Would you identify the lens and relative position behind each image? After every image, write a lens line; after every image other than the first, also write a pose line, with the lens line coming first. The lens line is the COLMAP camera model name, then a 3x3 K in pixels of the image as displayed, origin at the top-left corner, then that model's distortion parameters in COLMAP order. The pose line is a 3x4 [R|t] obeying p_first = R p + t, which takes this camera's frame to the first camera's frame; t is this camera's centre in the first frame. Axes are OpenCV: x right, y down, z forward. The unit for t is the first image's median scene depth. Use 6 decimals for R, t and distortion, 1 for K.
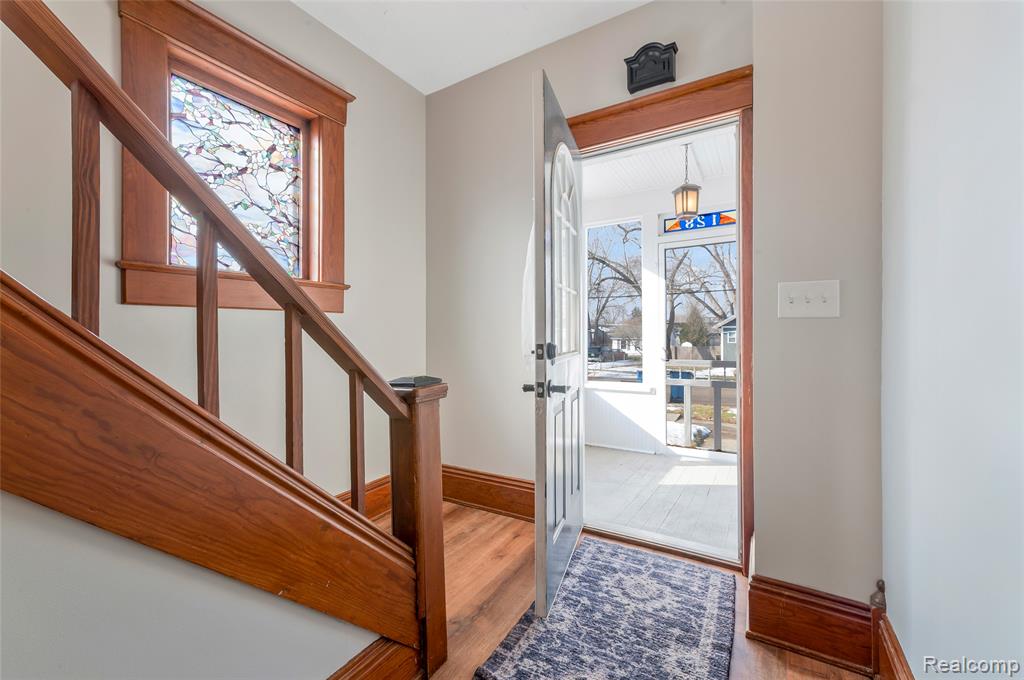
lens RADIAL K [[418.7, 0, 512.0], [0, 418.7, 334.3], [0, 0, 1]] dist [0.012790, 0.000028]
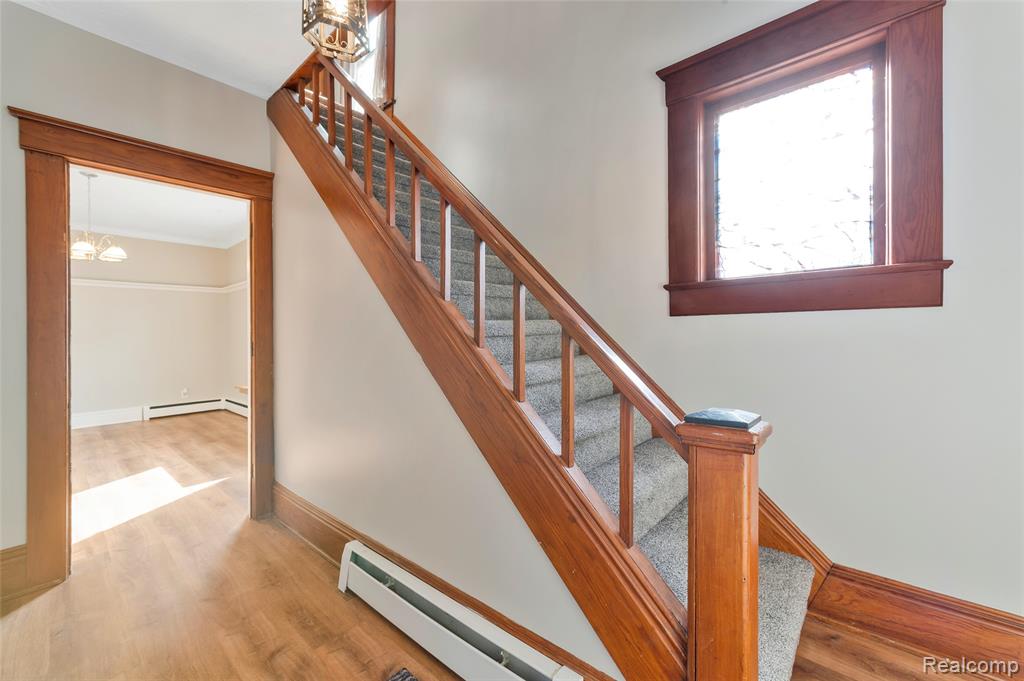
lens RADIAL K [[423.7, 0, 514.8], [0, 423.7, 328.0], [0, 0, 1]] dist [-0.001885, -0.000138]
pose [[-0.172047, -0.000619, -0.985088, 0.431052], [0.011820, 0.999927, -0.002693, -0.033122], [0.985018, -0.012107, -0.172027, 0.644835]]
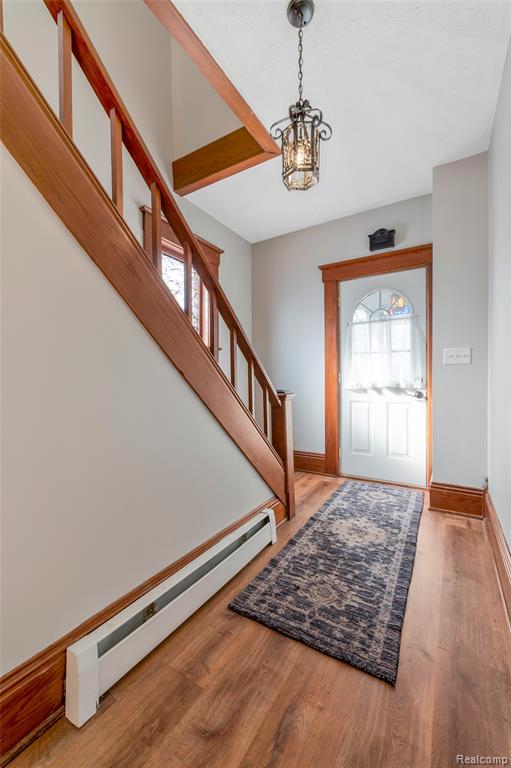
lens RADIAL K [[314.1, 0, 255.5], [0, 314.1, 384.0], [0, 0, 1]] dist [0.012790, 0.000028]
pose [[0.999944, -0.000691, -0.010536, -0.297386], [0.000713, 0.999997, 0.002120, 0.052766], [0.010535, -0.002128, 0.999942, -0.589874]]
